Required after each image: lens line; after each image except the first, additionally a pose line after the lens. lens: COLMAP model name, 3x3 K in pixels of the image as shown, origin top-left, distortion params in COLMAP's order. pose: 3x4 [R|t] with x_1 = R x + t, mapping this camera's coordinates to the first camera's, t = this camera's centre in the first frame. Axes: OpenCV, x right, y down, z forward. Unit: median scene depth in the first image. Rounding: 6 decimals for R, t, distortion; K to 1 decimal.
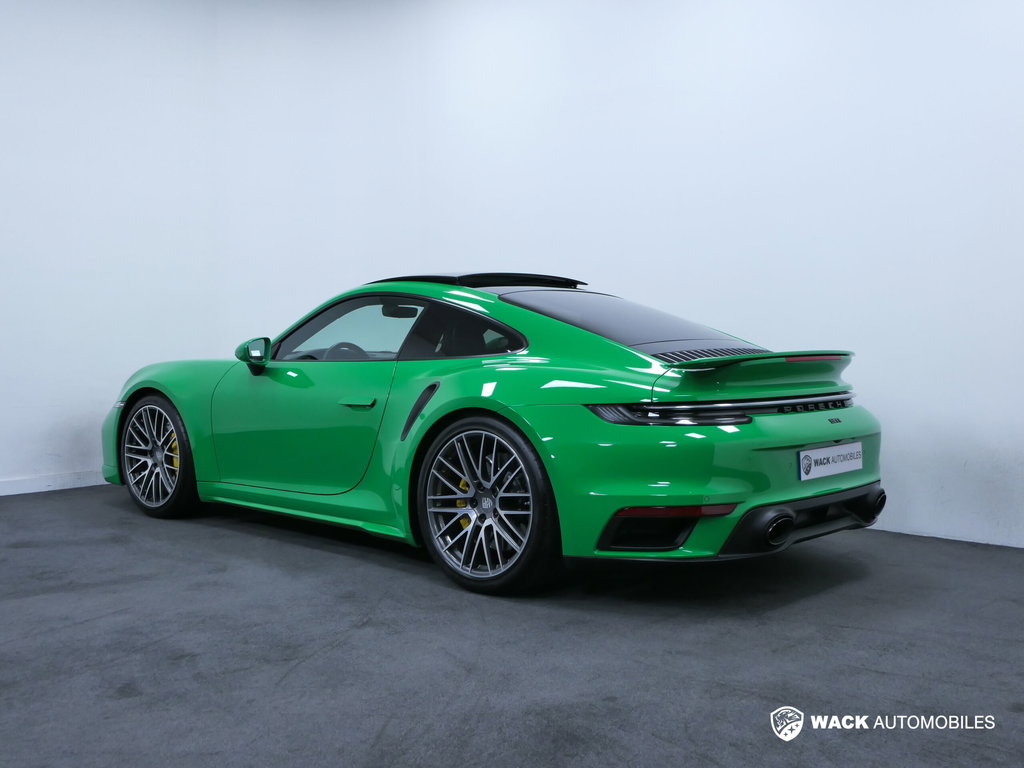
lens RADIAL K [[1039.5, 0, 509.6], [0, 1039.5, 384.6], [0, 0, 1]] dist [0.010164, 0.000000]
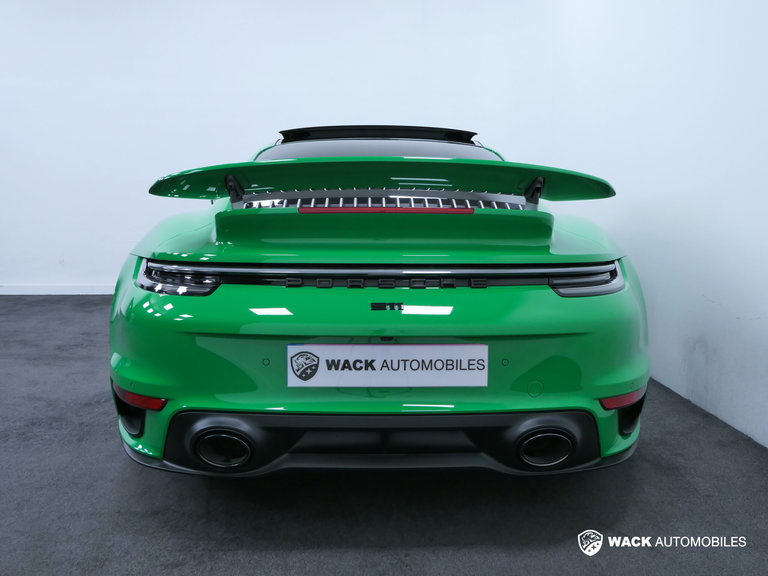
lens RADIAL K [[632.5, 0, 380.8], [0, 632.5, 286.2], [0, 0, 1]] dist [-0.008528, 0.011421]
pose [[0.638030, 0.074607, -0.766389, 0.612166], [-0.013795, 0.996243, 0.085498, -0.010637], [0.769888, -0.043978, 0.636662, 0.752860]]
